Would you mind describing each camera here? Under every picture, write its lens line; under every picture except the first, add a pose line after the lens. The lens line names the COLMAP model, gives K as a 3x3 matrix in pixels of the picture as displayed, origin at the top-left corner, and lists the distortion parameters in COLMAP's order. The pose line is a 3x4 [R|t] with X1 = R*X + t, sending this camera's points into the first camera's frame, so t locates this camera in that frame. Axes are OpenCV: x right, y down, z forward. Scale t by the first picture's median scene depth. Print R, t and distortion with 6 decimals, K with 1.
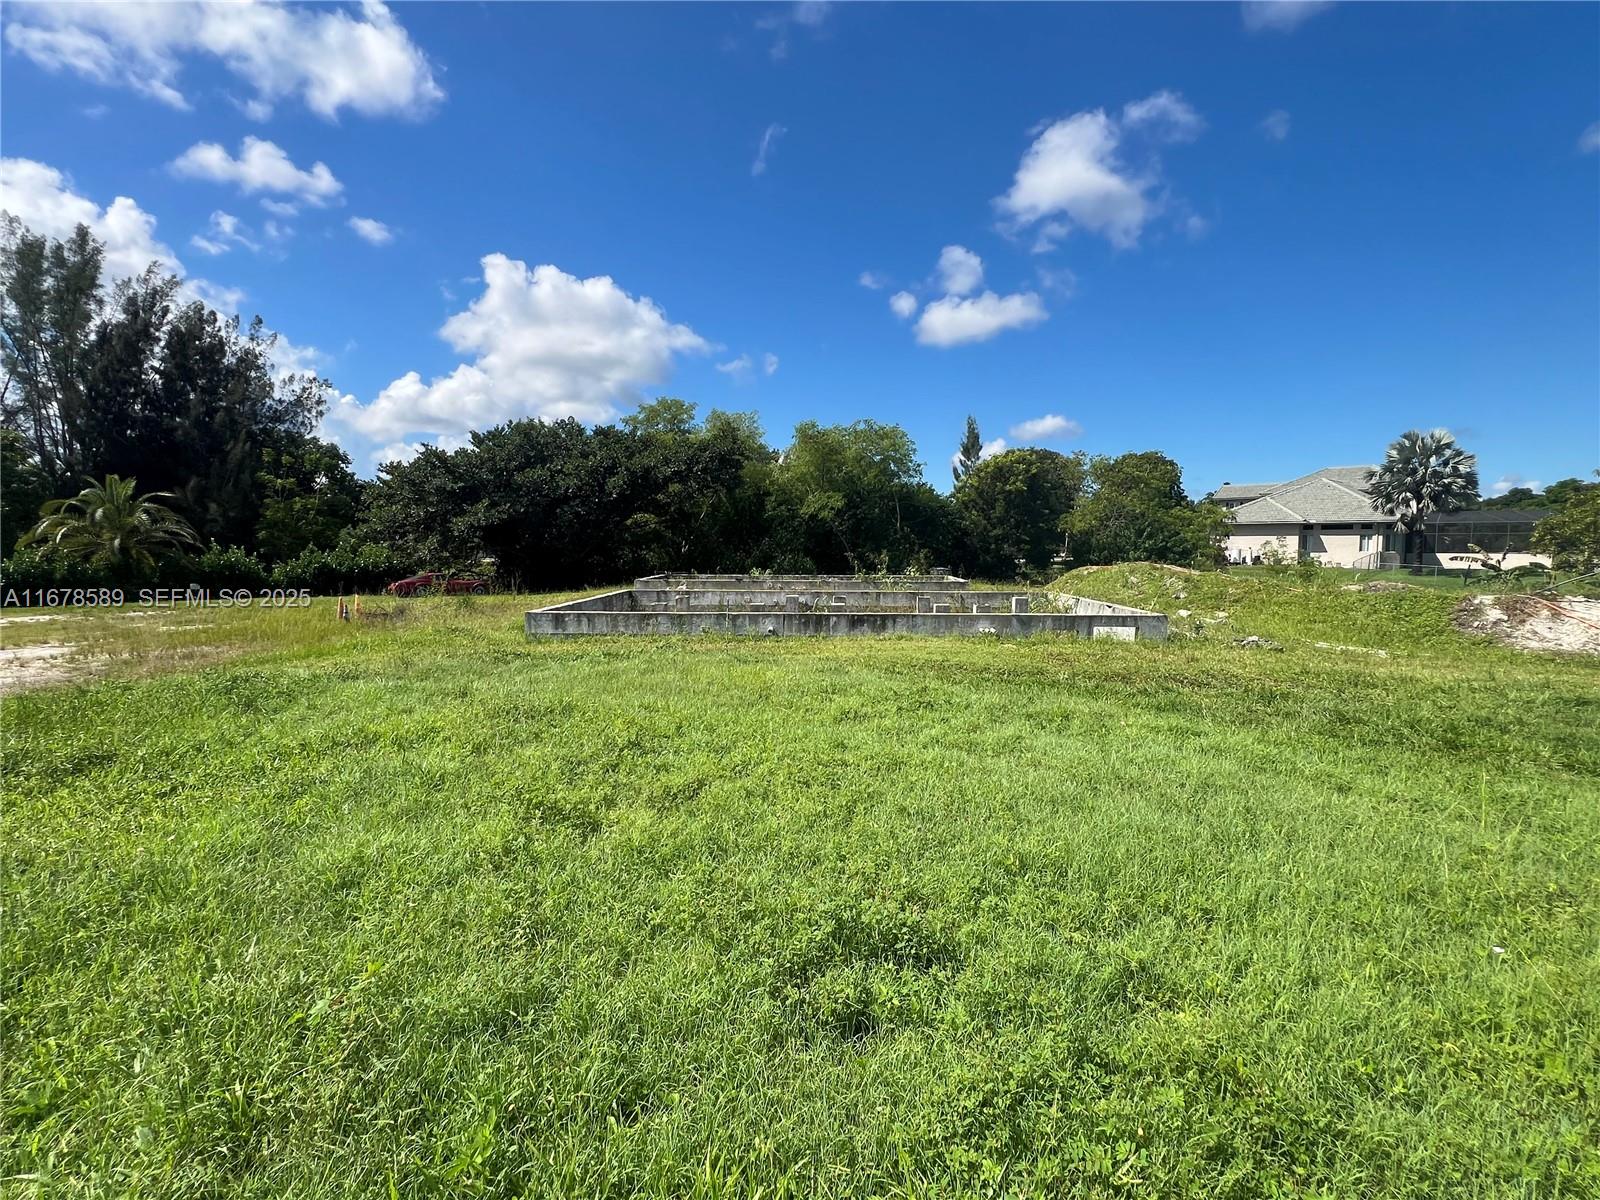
lens RADIAL K [[765.0, 0, 786.6], [0, 765.0, 569.9], [0, 0, 1]] dist [-0.007513, 0.000742]
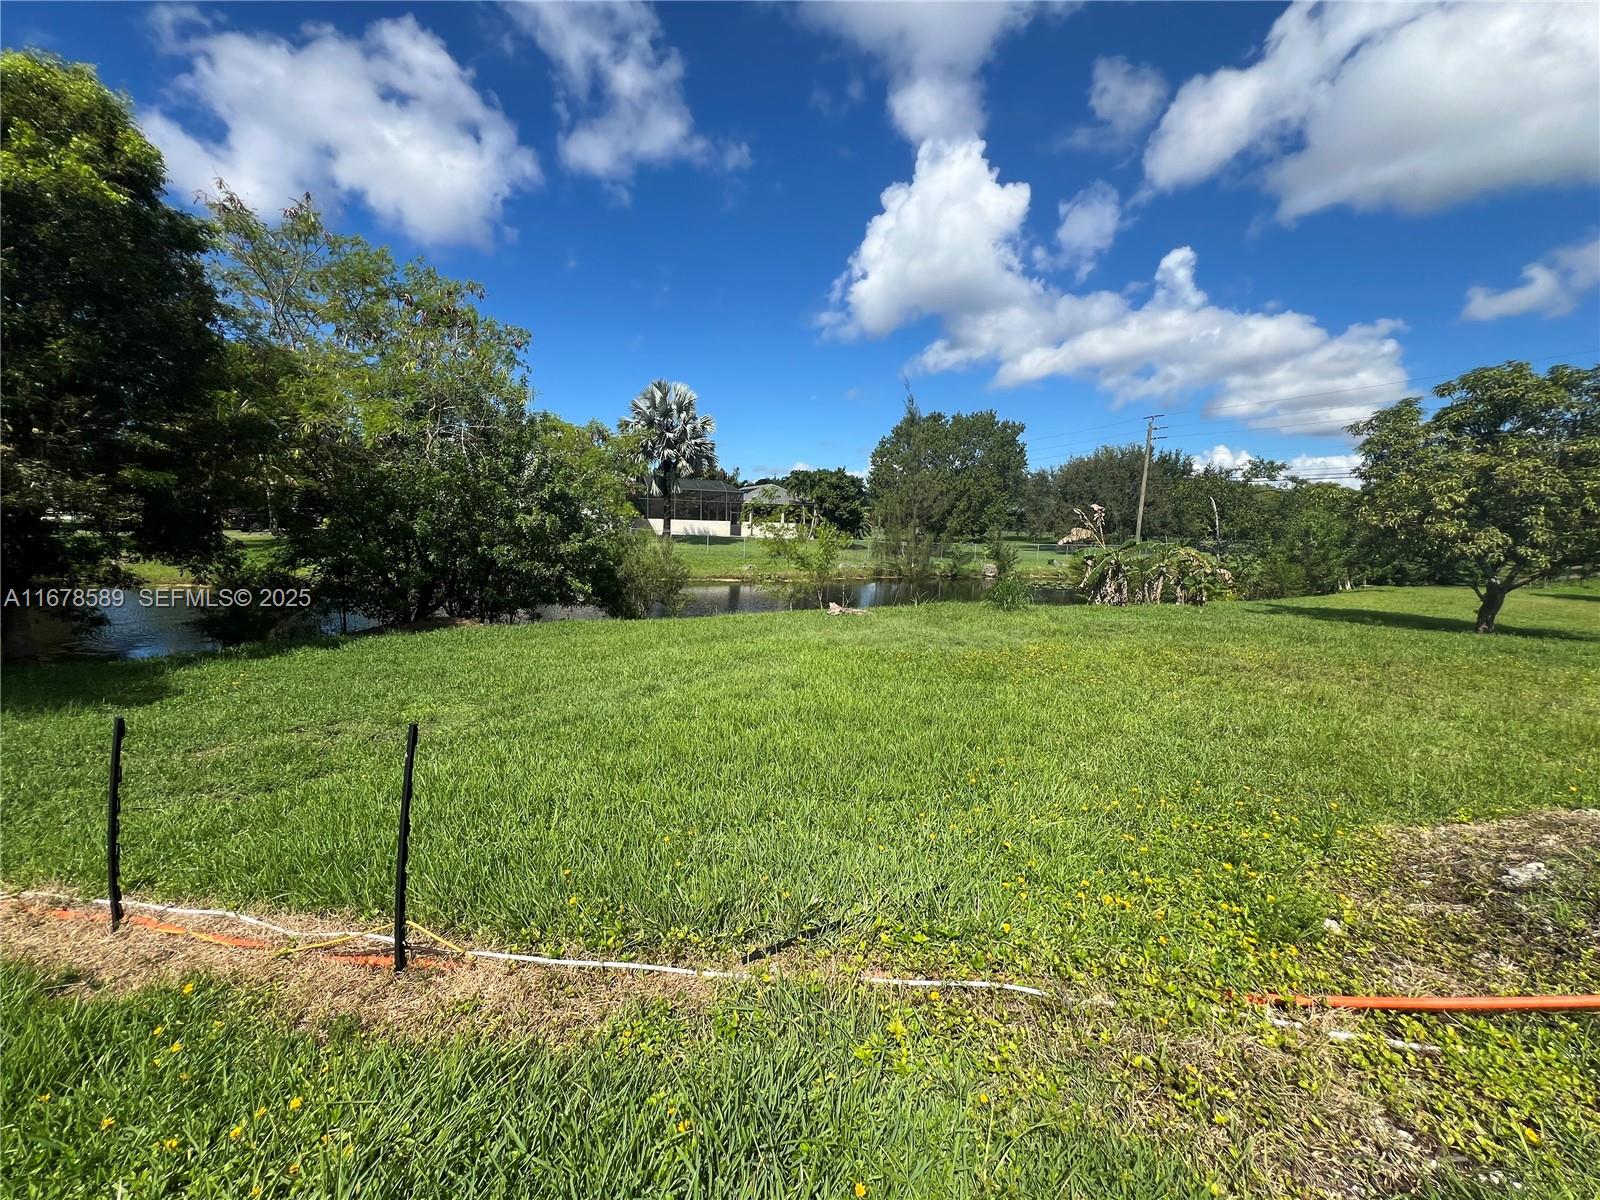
lens RADIAL K [[637.1, 0, 799.1], [0, 637.1, 598.1], [0, 0, 1]] dist [-0.003031, 0.000609]
pose [[0.344431, -0.105834, 0.932827, 0.141510], [0.004713, 0.993808, 0.111013, -0.010039], [-0.938800, -0.033840, 0.342797, 0.547166]]
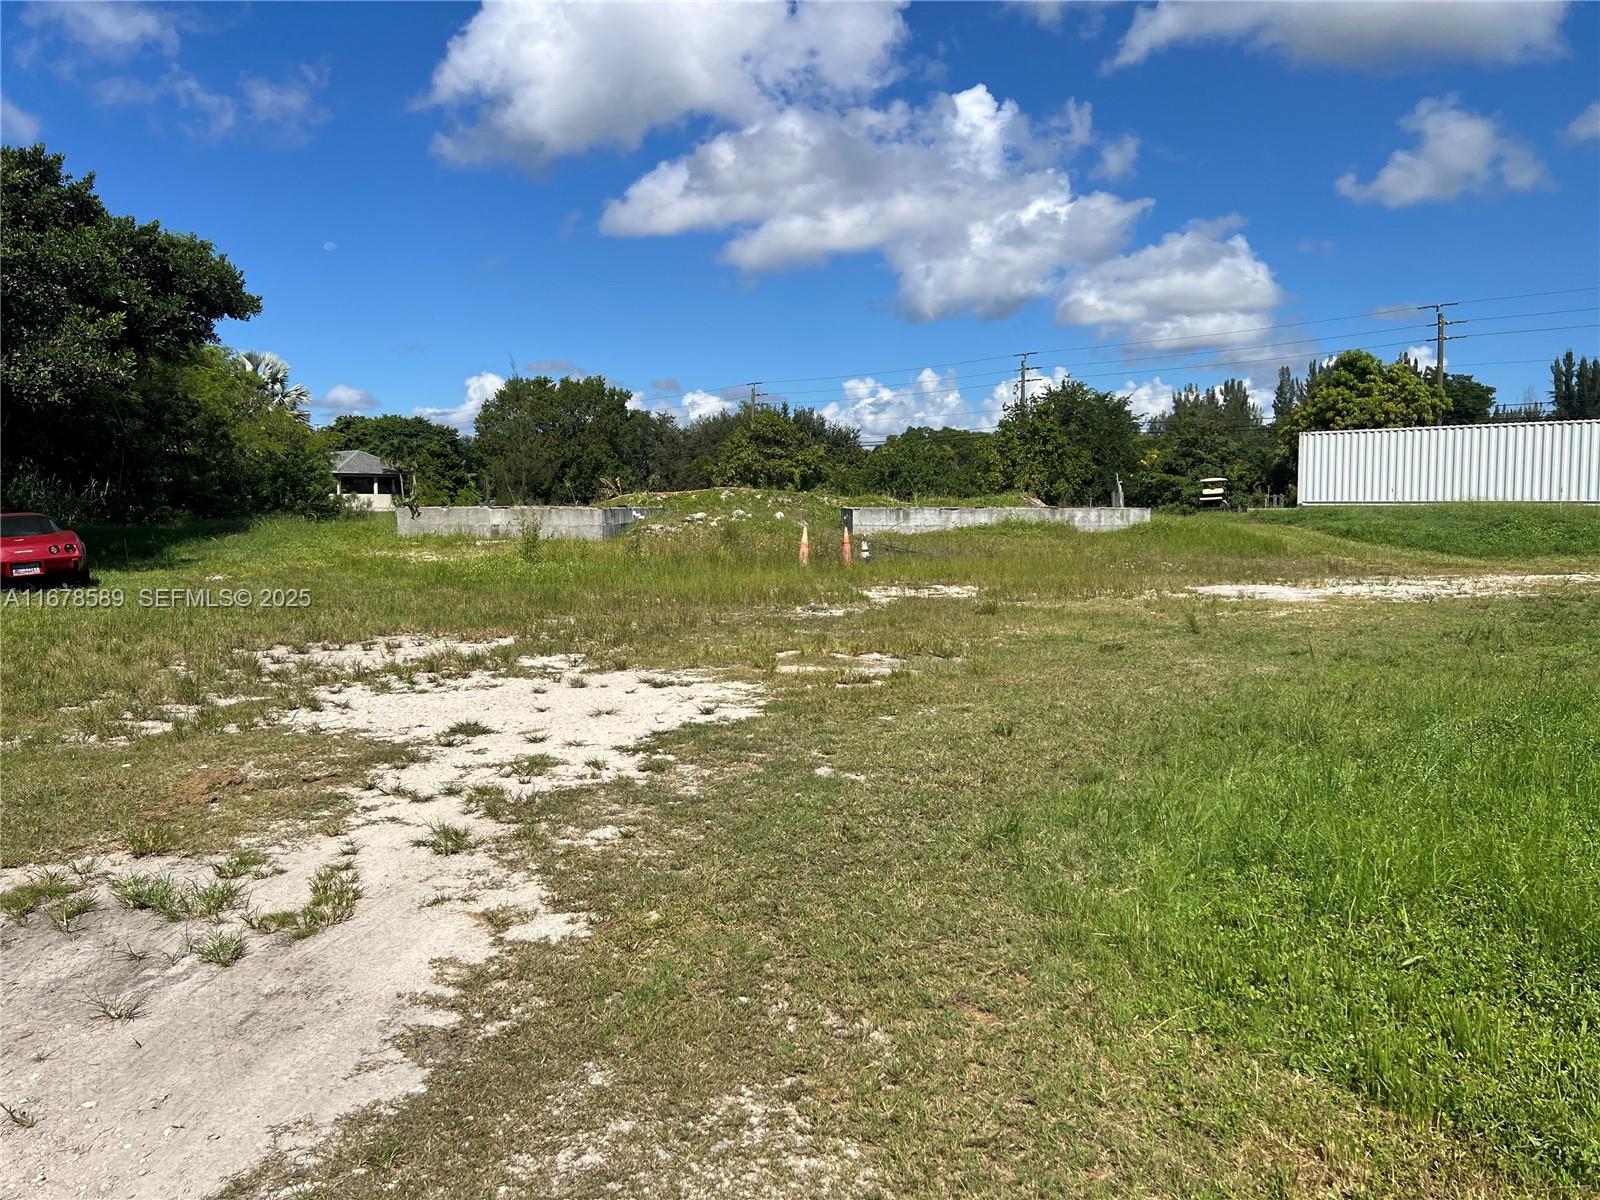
lens RADIAL K [[1195.8, 0, 804.2], [0, 1195.8, 611.8], [0, 0, 1]] dist [0.062240, -0.070501]
pose [[-0.027236, -0.091154, 0.995464, -0.585244], [0.032661, 0.995221, 0.092025, 0.010362], [-0.999095, 0.035020, -0.024128, 0.377487]]
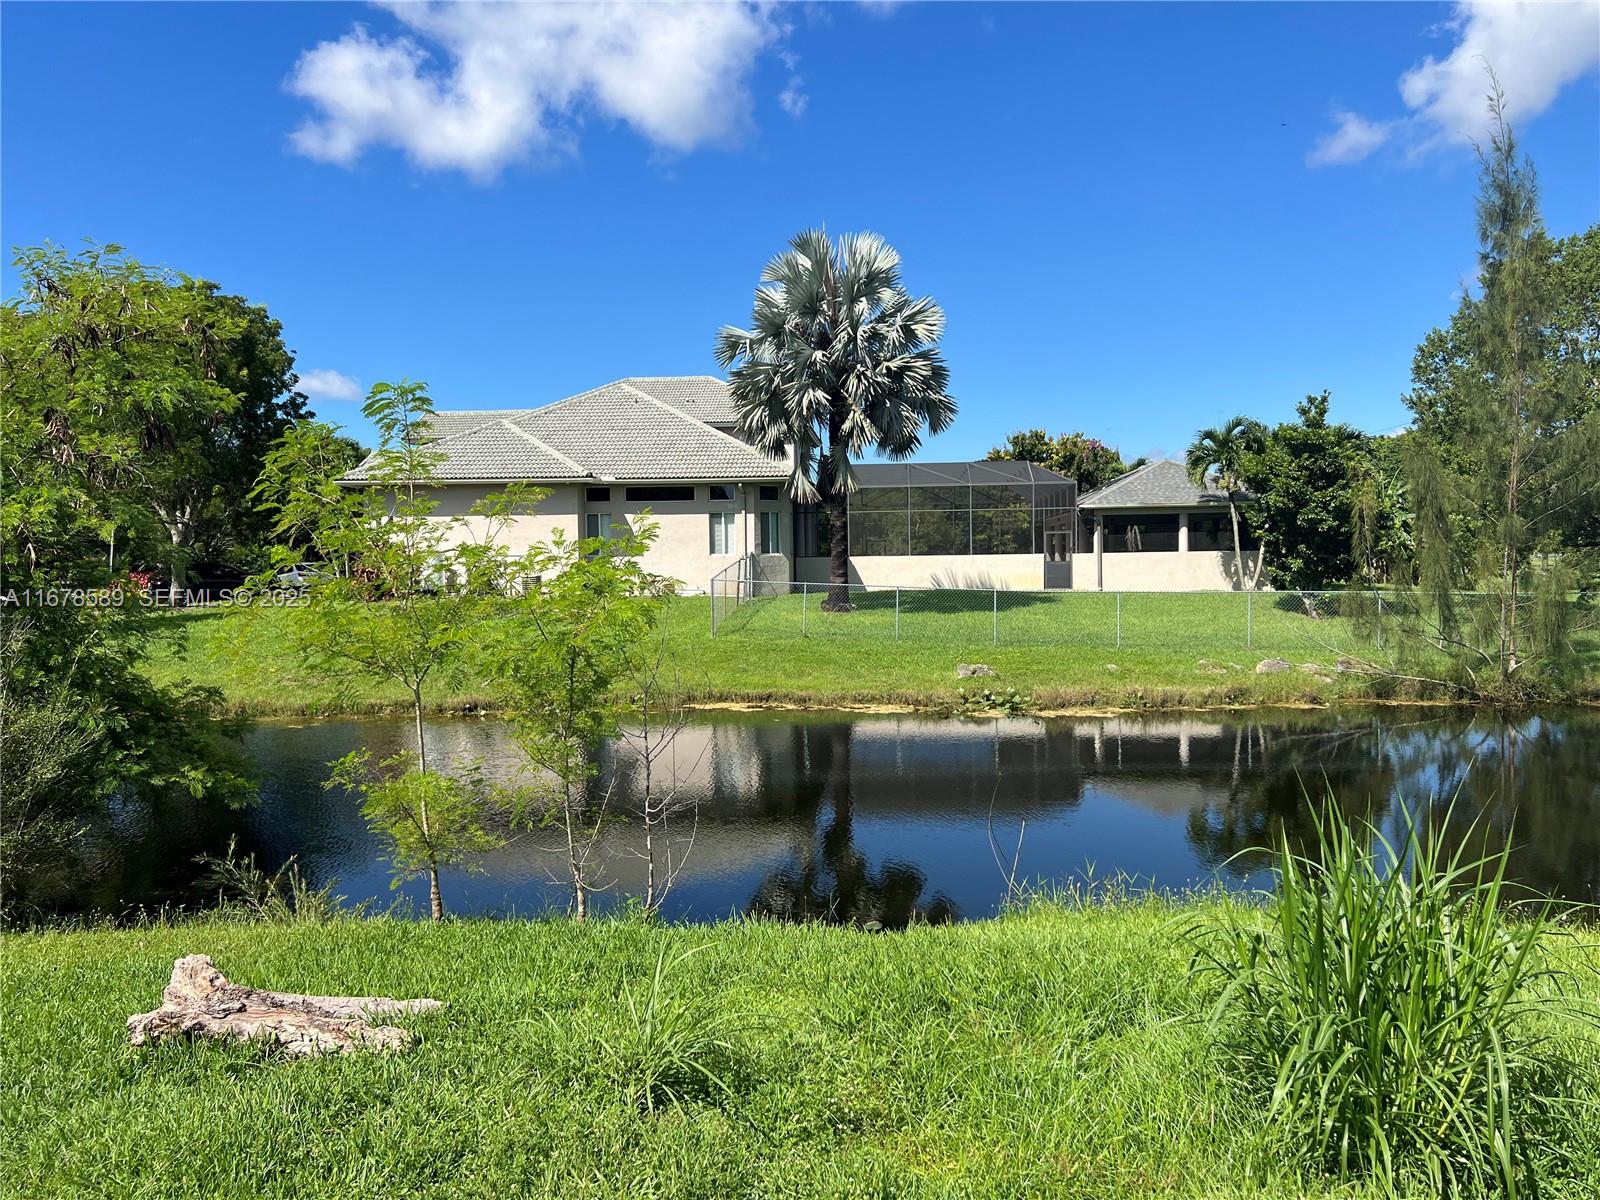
lens RADIAL K [[1195.8, 0, 794.8], [0, 1195.8, 594.8], [0, 0, 1]] dist [0.062240, -0.070501]
pose [[0.723490, -0.035529, 0.689420, 0.367992], [0.044374, 0.999003, 0.004917, -0.004482], [-0.688907, 0.027035, 0.724345, 0.539155]]
